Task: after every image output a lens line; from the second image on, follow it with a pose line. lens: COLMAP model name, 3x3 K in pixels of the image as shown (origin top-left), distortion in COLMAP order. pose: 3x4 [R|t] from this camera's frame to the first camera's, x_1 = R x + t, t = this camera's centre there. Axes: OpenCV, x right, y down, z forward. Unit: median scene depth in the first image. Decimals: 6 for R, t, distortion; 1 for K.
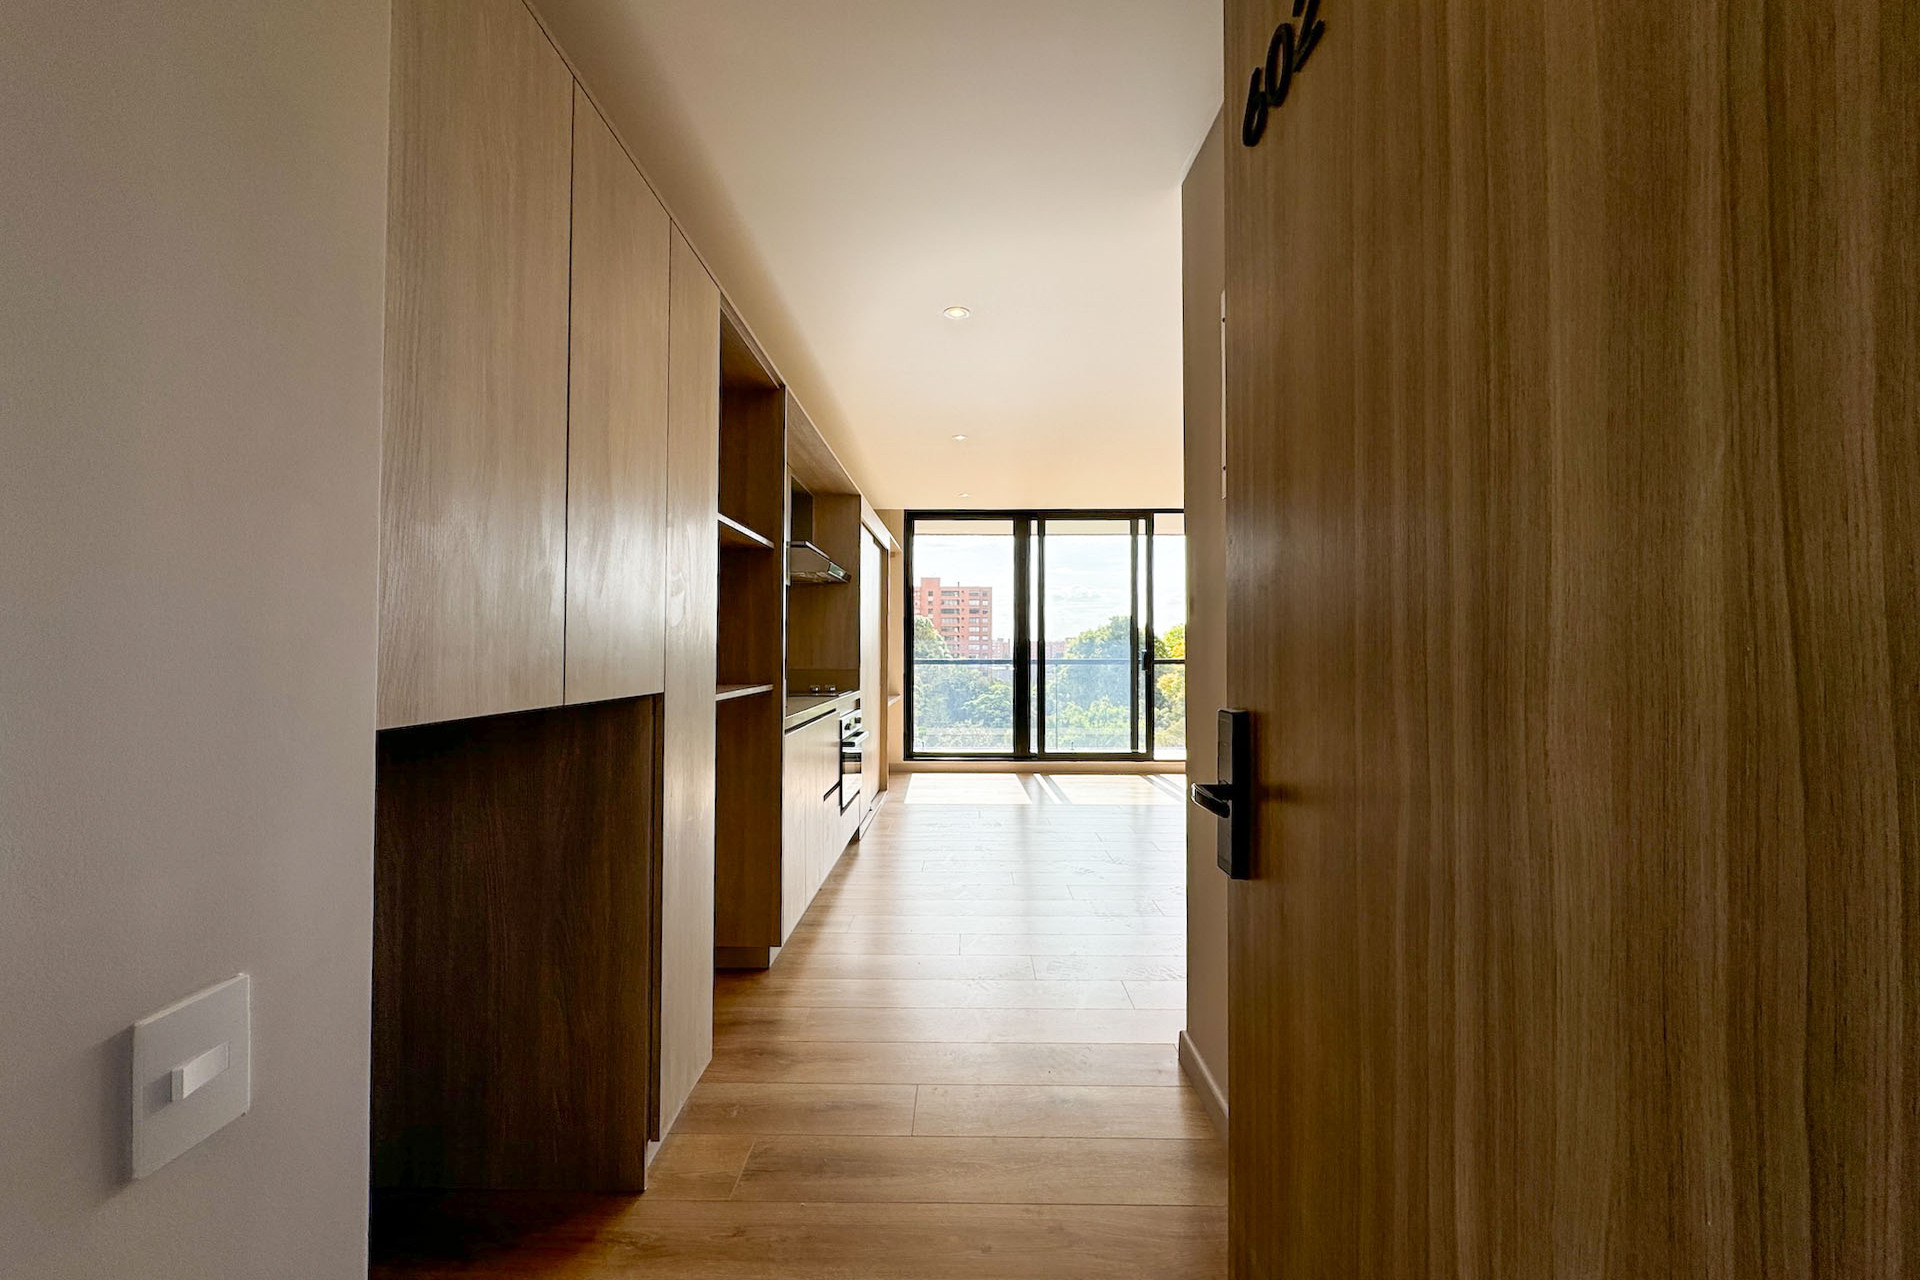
lens RADIAL K [[782.8, 0, 952.4], [0, 782.8, 633.7], [0, 0, 1]] dist [0.001202, -0.000052]
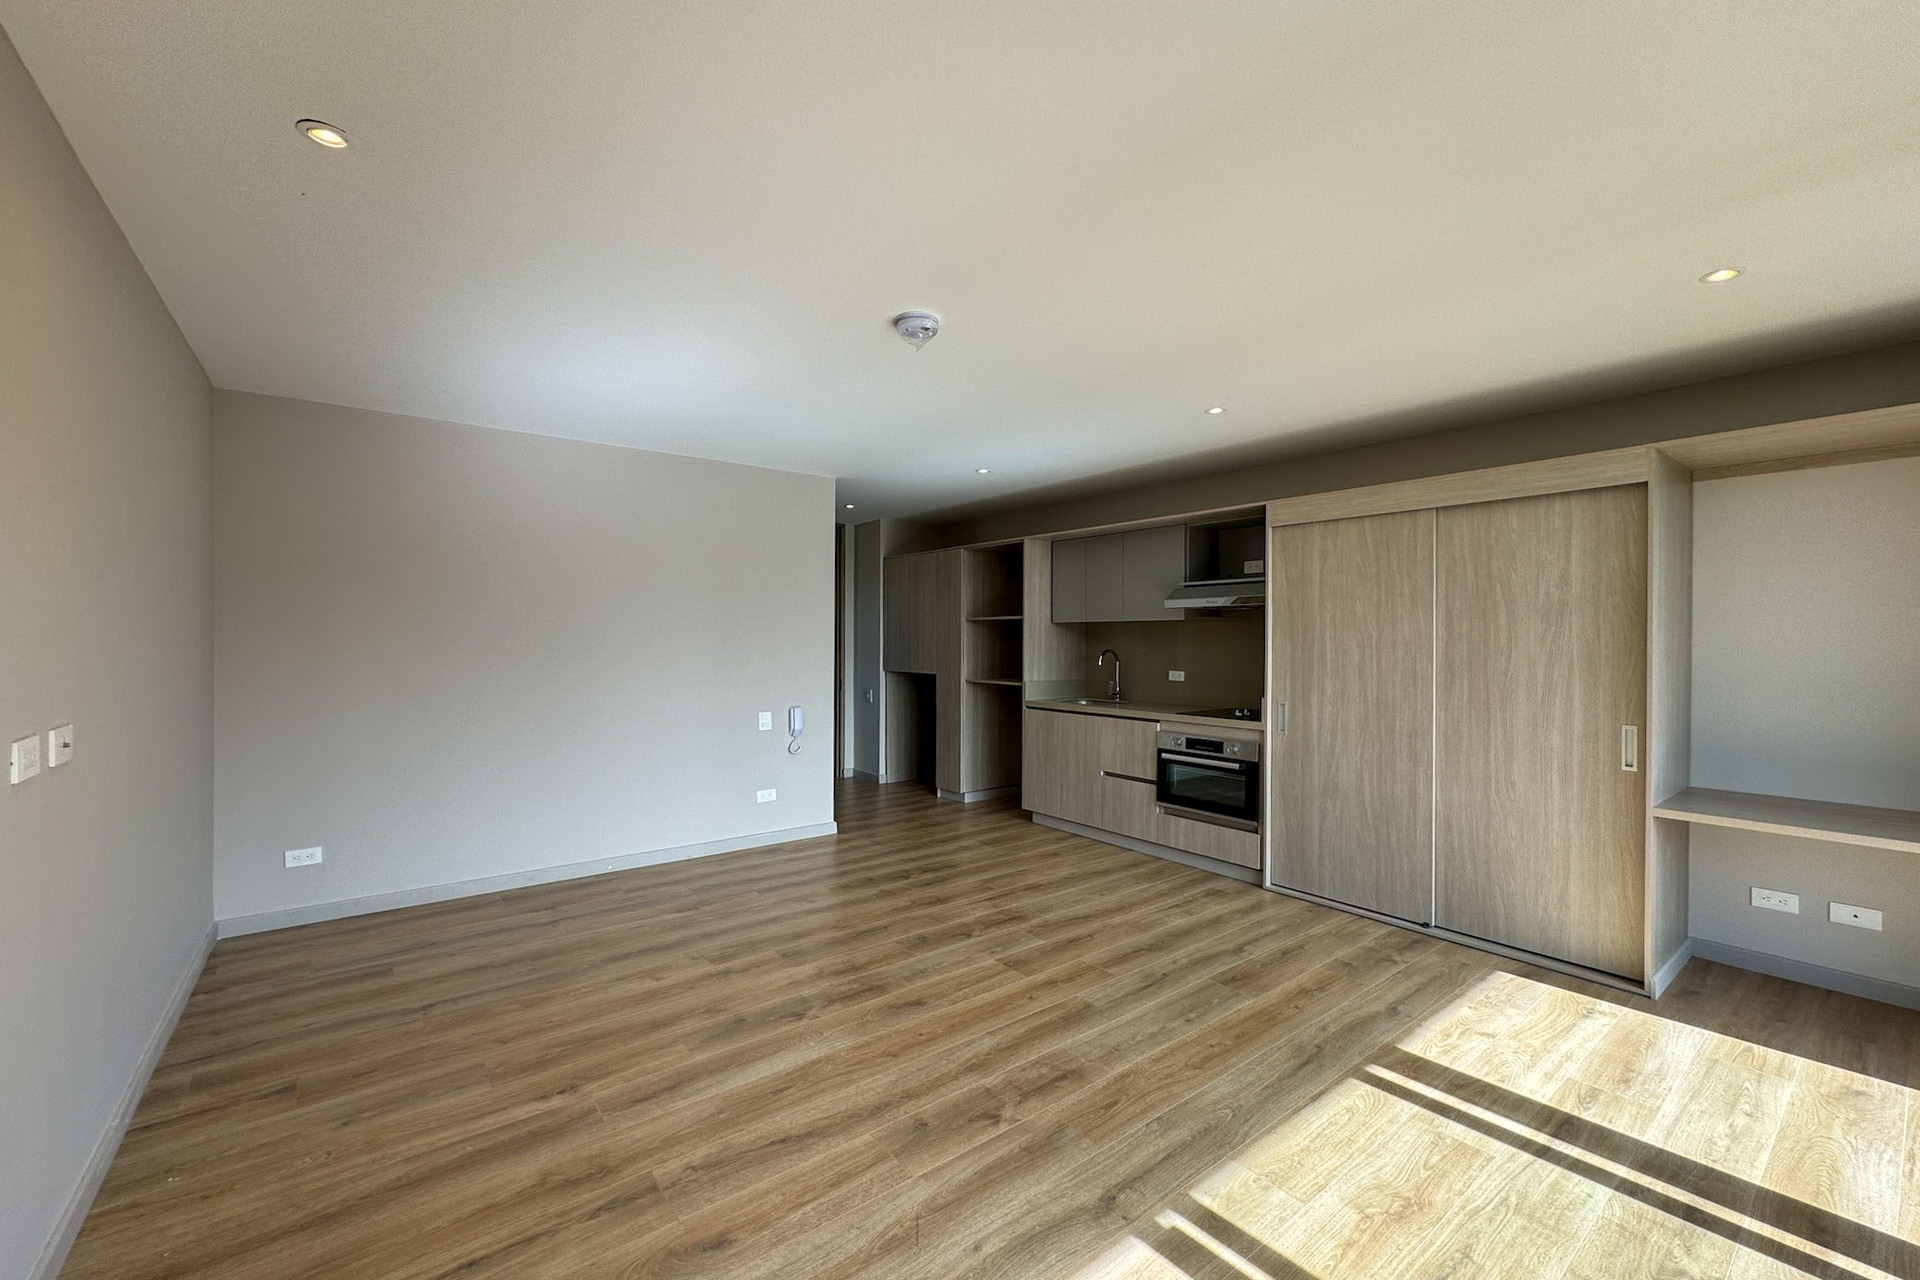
lens RADIAL K [[782.8, 0, 949.8], [0, 782.8, 645.2], [0, 0, 1]] dist [0.001202, -0.000052]
pose [[-0.792904, 0.005167, -0.609325, 0.445938], [0.011402, 0.999915, -0.006359, -0.008984], [0.609240, -0.011989, -0.792895, 0.932950]]
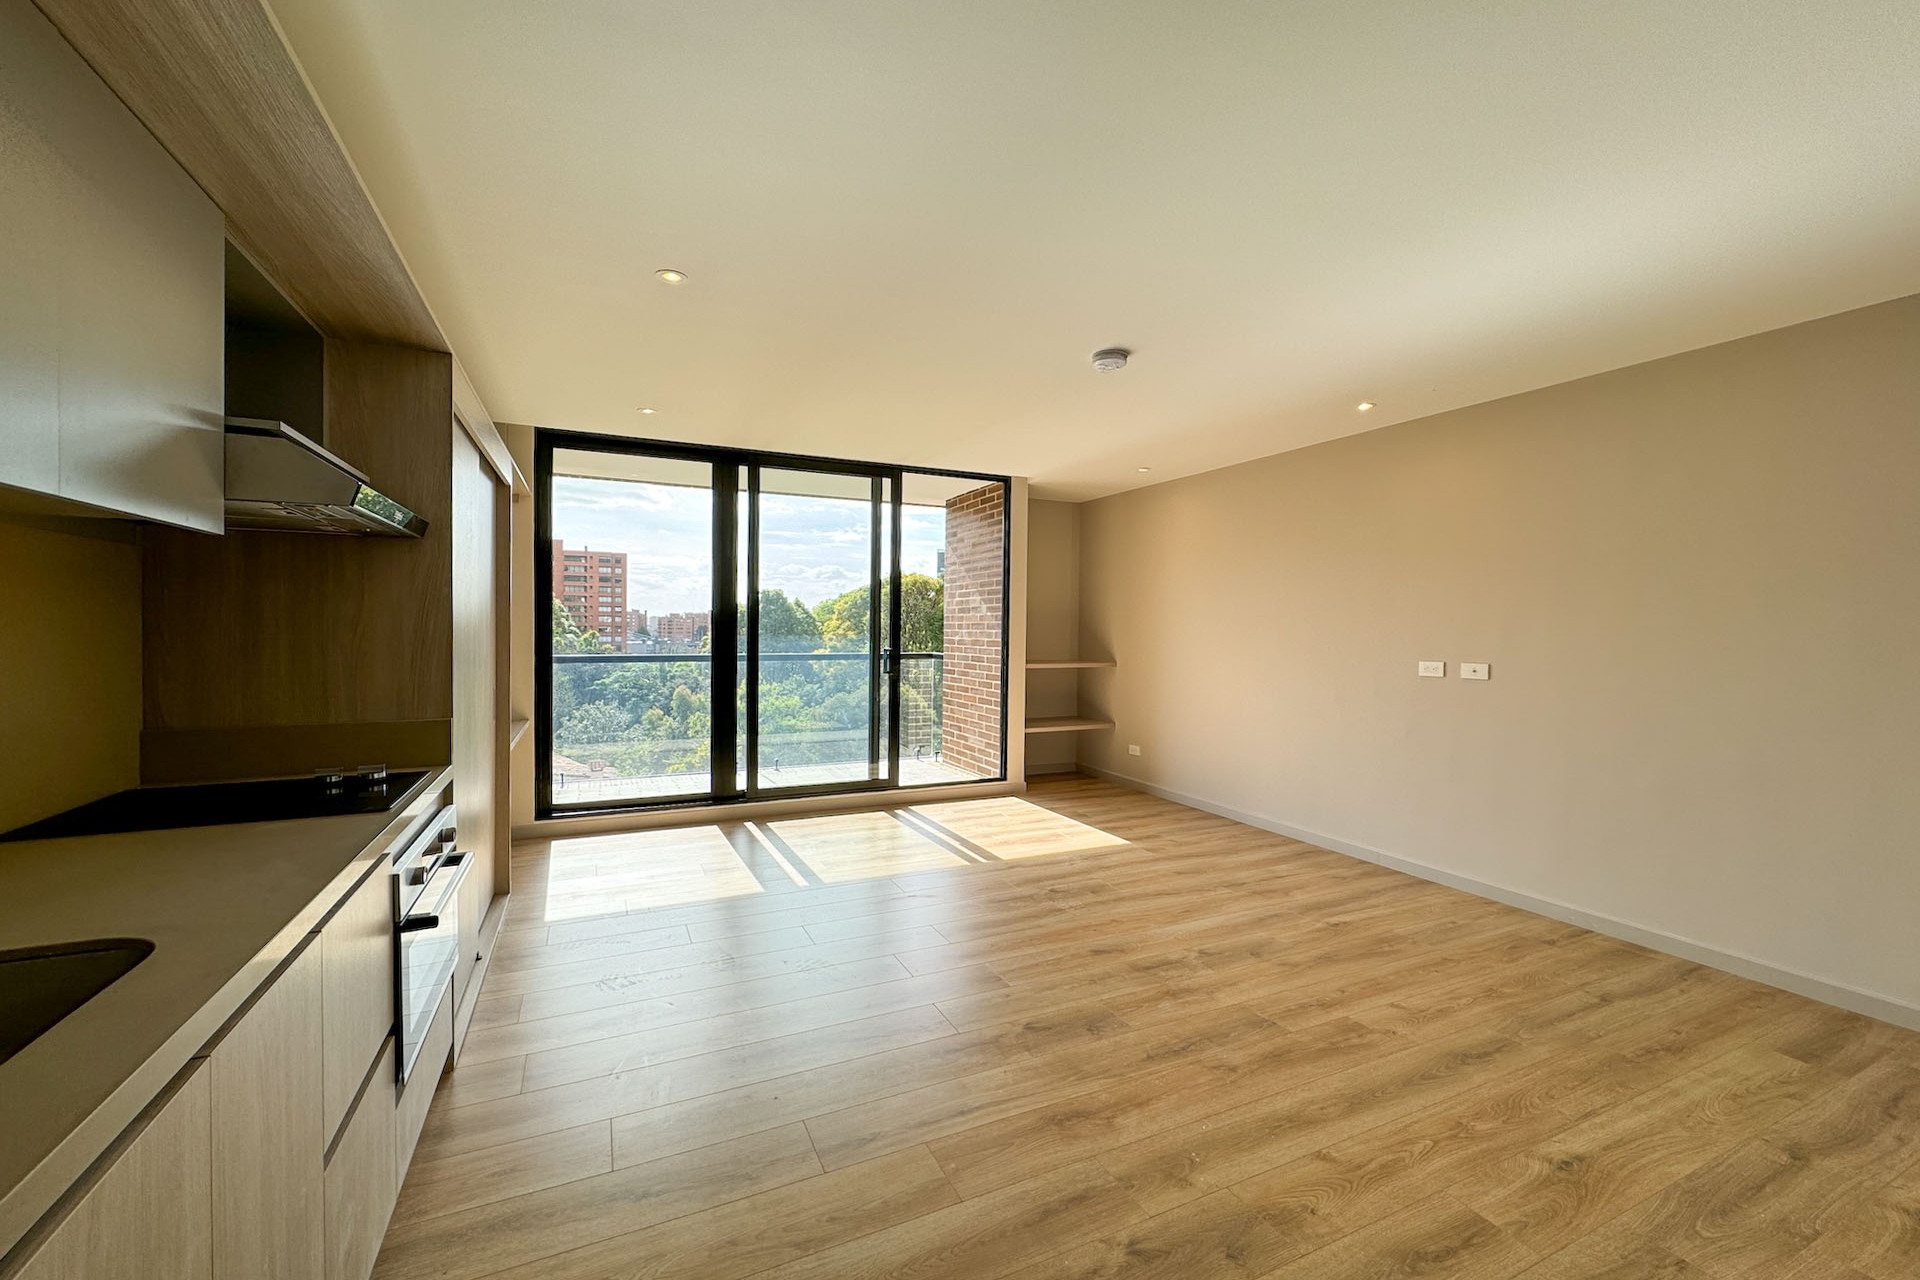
lens RADIAL K [[782.8, 0, 962.5], [0, 782.8, 646.9], [0, 0, 1]] dist [0.001202, -0.000052]
pose [[0.898016, -0.002661, 0.439954, -0.030384], [-0.019272, 0.998784, 0.045378, -0.017161], [-0.439540, -0.049229, 0.896873, 0.271757]]
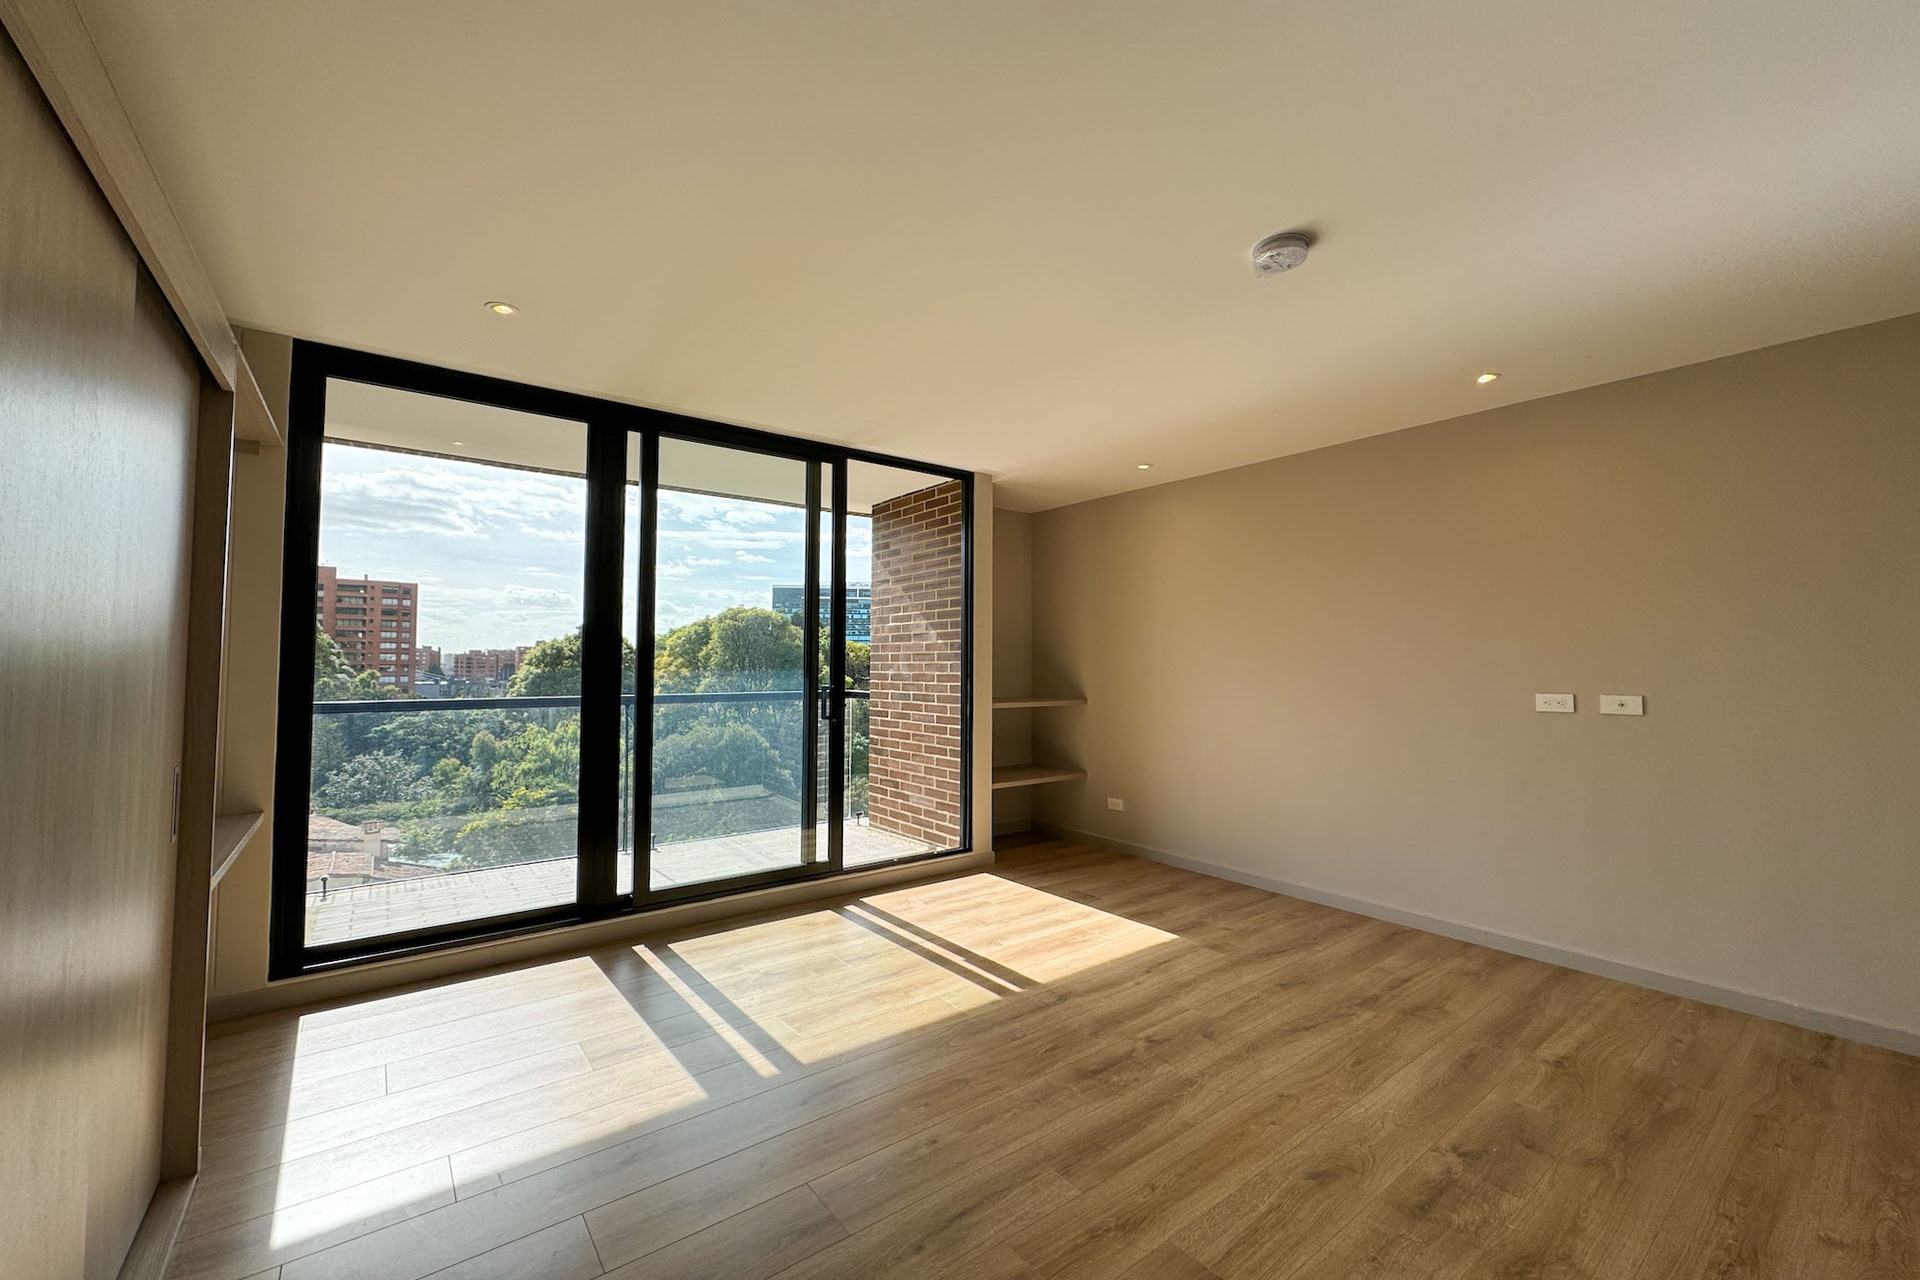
lens RADIAL K [[782.8, 0, 969.7], [0, 782.8, 636.6], [0, 0, 1]] dist [0.001202, -0.000052]
pose [[0.786232, 0.024409, 0.617449, -0.034383], [-0.017253, 0.999697, -0.017551, -0.006973], [-0.617690, 0.003146, 0.786415, 0.477566]]
